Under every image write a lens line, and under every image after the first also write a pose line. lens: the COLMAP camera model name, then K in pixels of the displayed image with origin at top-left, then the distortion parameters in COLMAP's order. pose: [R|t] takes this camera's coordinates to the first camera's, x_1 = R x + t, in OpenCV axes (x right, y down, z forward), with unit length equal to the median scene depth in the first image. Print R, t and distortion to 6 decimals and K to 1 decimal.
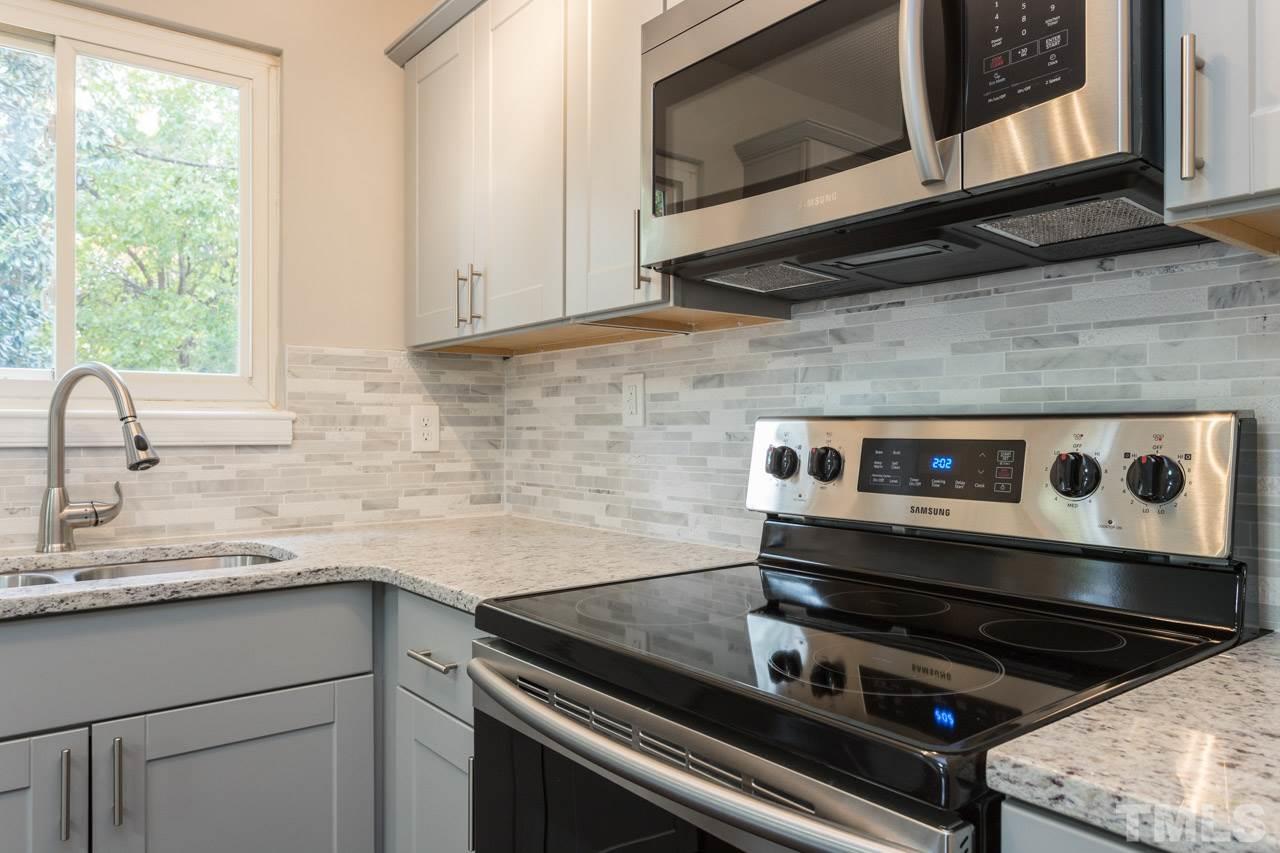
lens RADIAL K [[882.5, 0, 634.3], [0, 882.5, 421.0], [0, 0, 1]] dist [-0.001504, 0.000904]
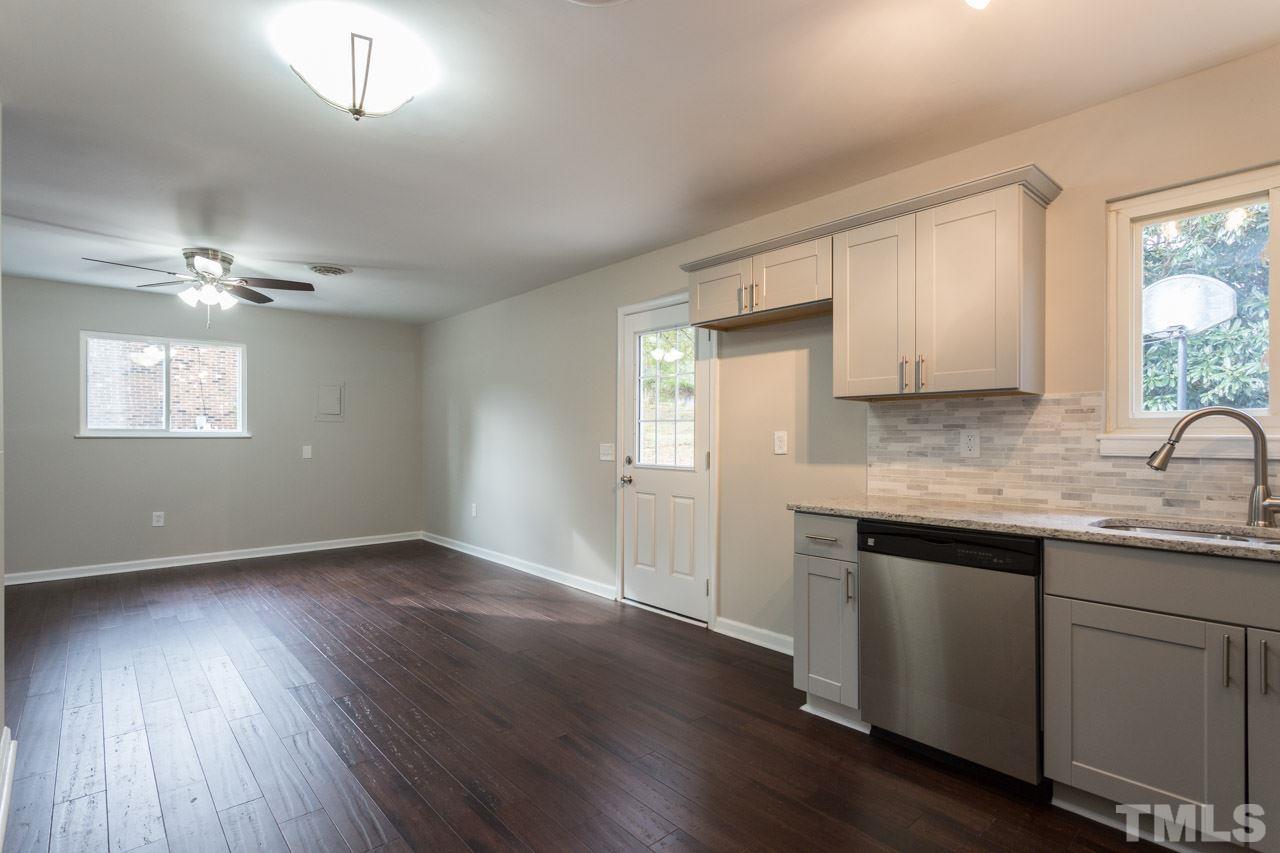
lens RADIAL K [[617.1, 0, 639.5], [0, 617.1, 437.5], [0, 0, 1]] dist [0.001357, 0.000333]
pose [[0.068082, 0.003208, -0.997675, 0.342198], [0.007213, 0.999967, 0.003708, -0.020264], [0.997654, -0.007449, 0.068057, -0.162809]]
